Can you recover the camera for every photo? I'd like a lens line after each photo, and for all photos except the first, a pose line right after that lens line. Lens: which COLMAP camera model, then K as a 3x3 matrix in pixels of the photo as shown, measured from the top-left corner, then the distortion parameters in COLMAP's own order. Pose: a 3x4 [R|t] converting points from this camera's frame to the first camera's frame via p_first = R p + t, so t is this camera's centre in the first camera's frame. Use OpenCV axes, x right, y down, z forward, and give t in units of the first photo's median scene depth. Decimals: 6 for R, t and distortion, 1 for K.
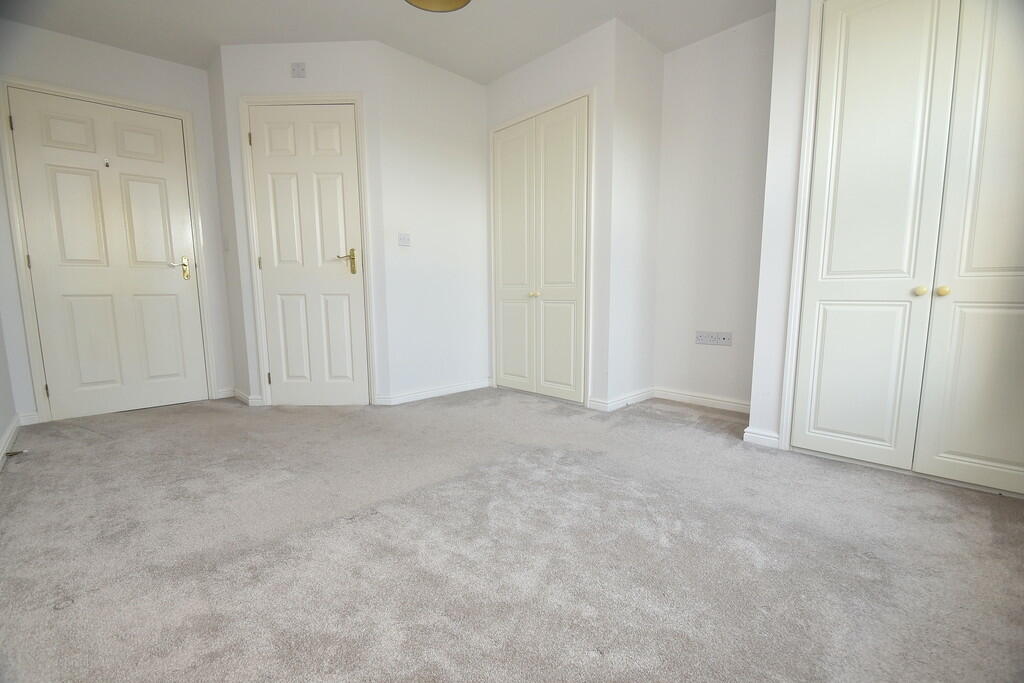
lens RADIAL K [[445.1, 0, 534.9], [0, 445.1, 346.7], [0, 0, 1]] dist [0.003644, -0.011193]
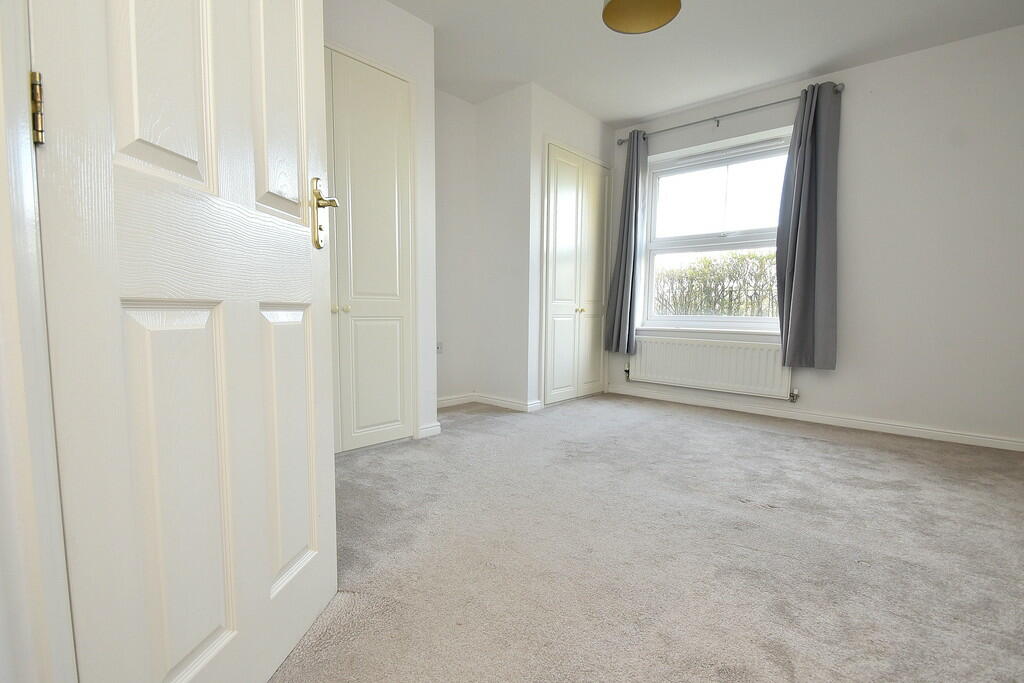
lens RADIAL K [[445.1, 0, 534.9], [0, 445.1, 346.7], [0, 0, 1]] dist [0.003644, -0.011193]
pose [[-0.022933, -0.074395, 0.996965, -0.851906], [0.116903, 0.990187, 0.076578, -0.094521], [-0.992879, 0.118304, -0.014011, 0.870490]]
